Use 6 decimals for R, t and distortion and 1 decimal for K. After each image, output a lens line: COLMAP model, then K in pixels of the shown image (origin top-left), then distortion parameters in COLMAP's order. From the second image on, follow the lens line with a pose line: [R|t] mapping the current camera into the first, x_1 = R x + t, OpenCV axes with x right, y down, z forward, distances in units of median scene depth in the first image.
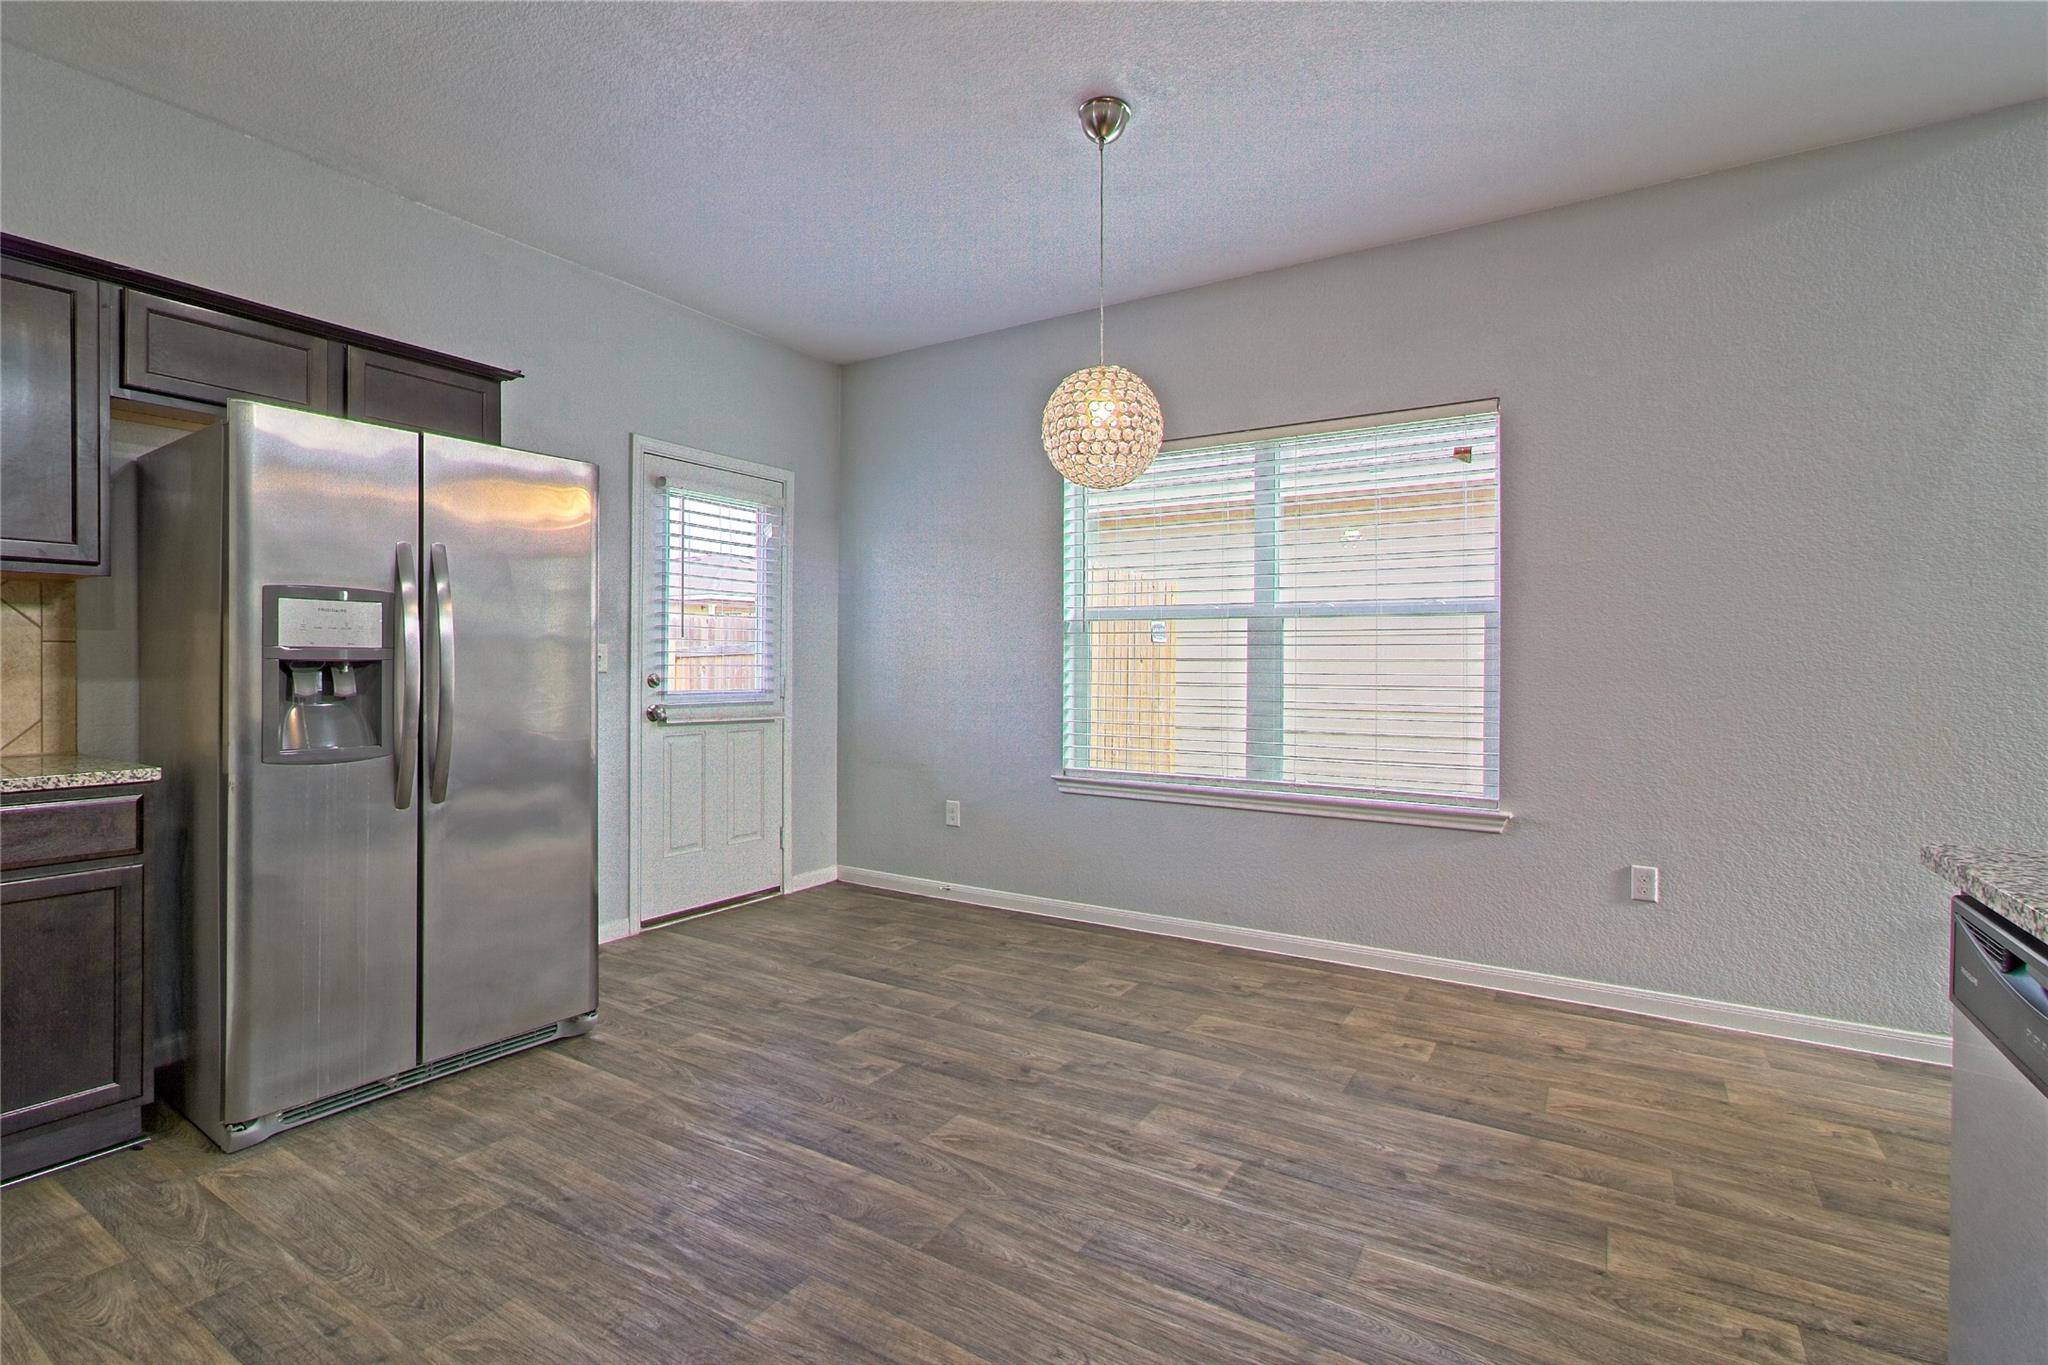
lens RADIAL K [[945.9, 0, 1013.4], [0, 945.9, 669.1], [0, 0, 1]] dist [-0.008785, 0.004850]
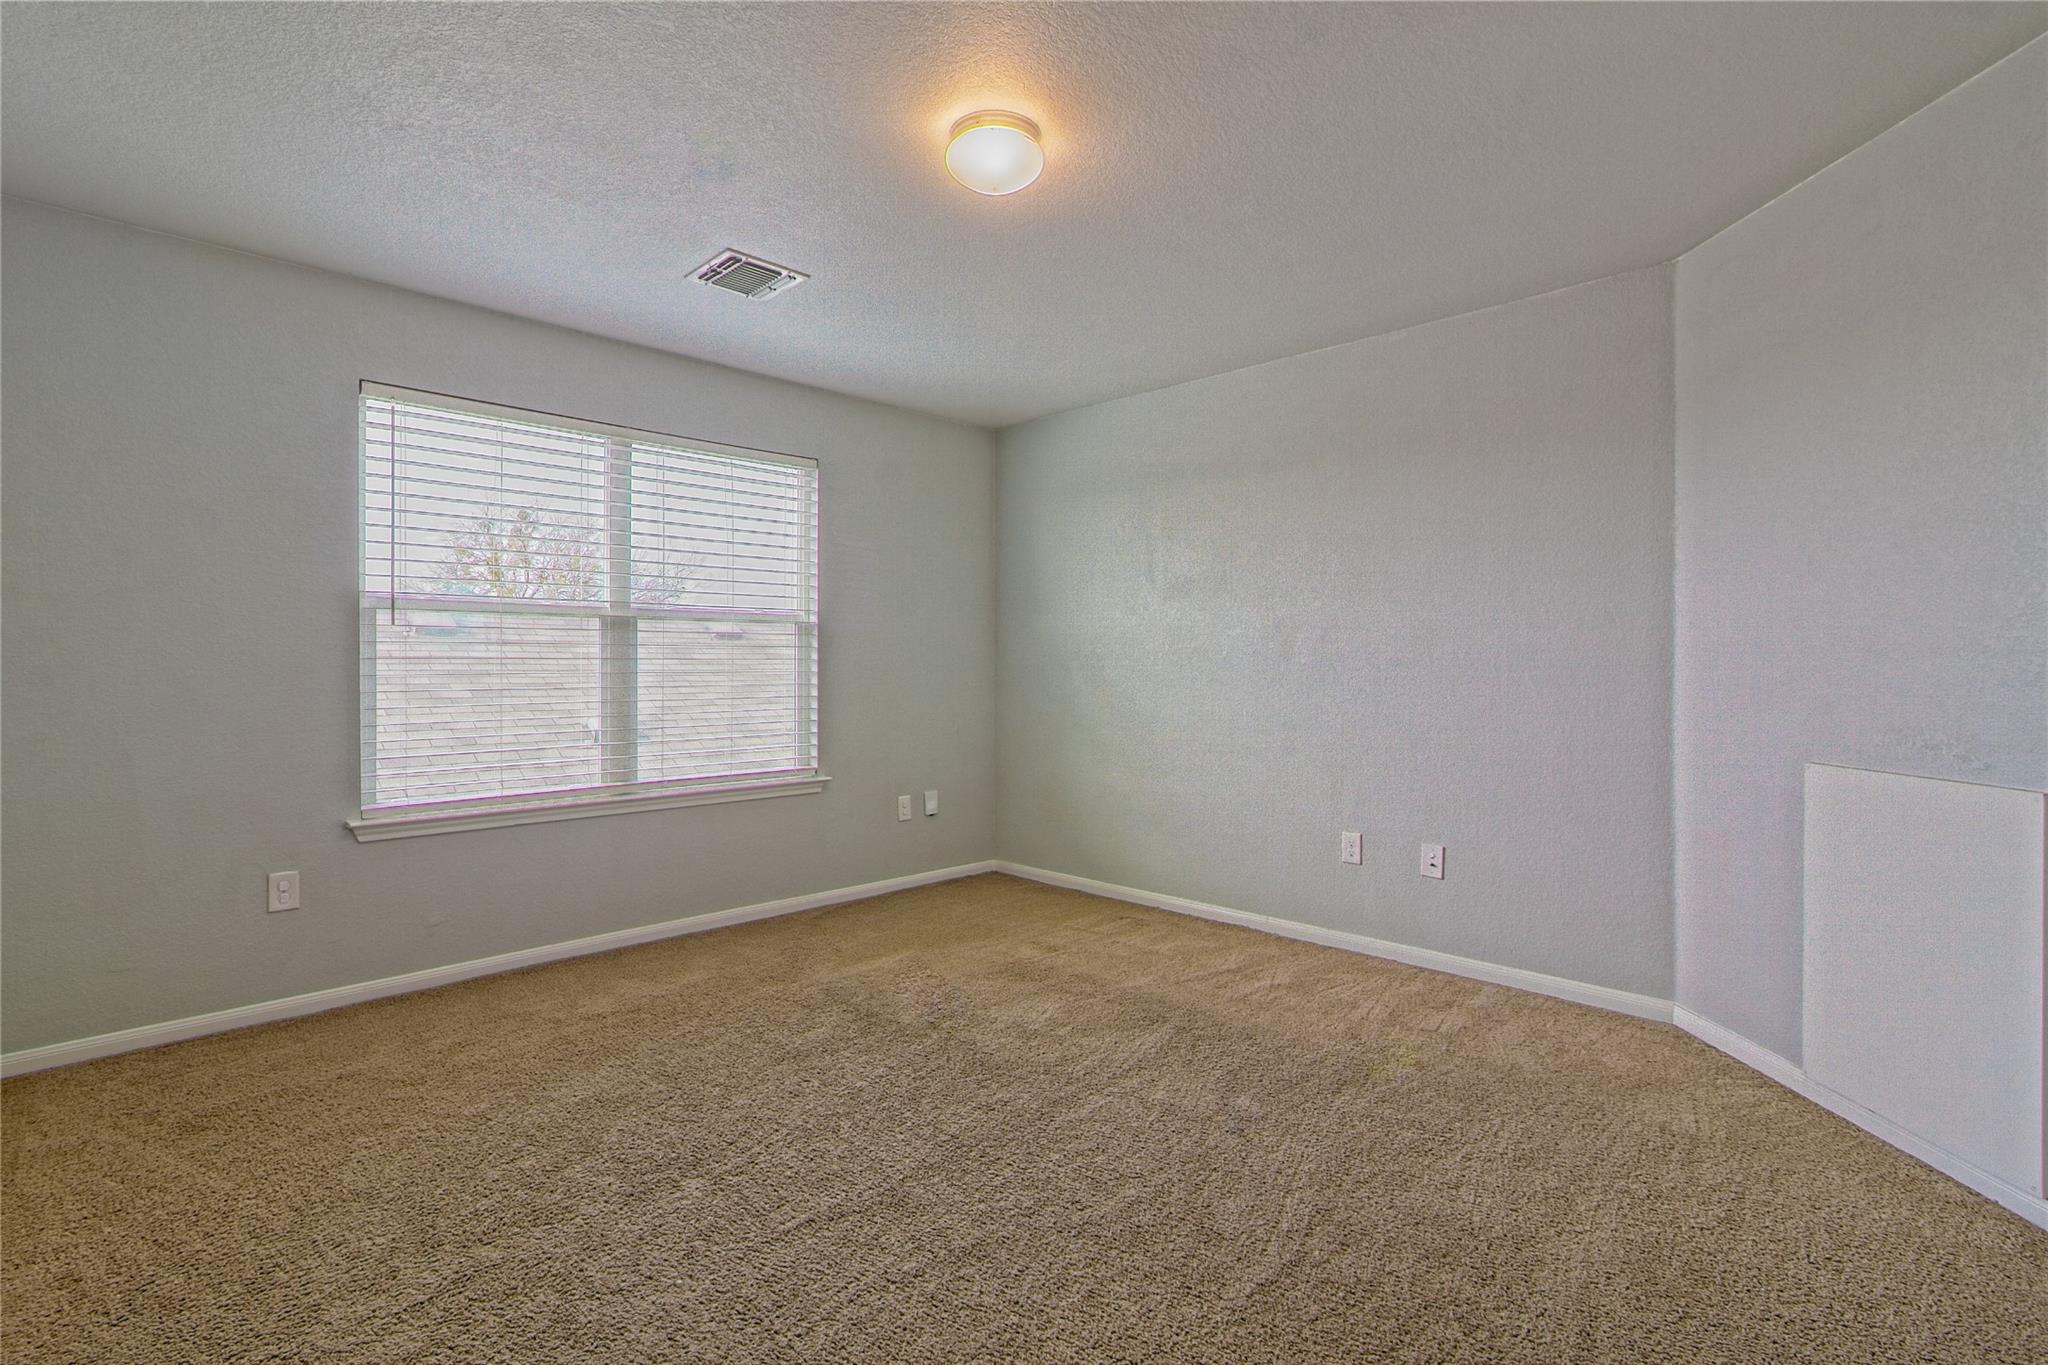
lens RADIAL K [[945.9, 0, 1021.6], [0, 945.9, 672.3], [0, 0, 1]] dist [-0.008785, 0.004850]
pose [[0.227730, -0.011421, 0.973657, -0.605053], [0.008578, 0.999916, 0.009723, -0.003416], [-0.973686, 0.006138, 0.227809, 0.373024]]
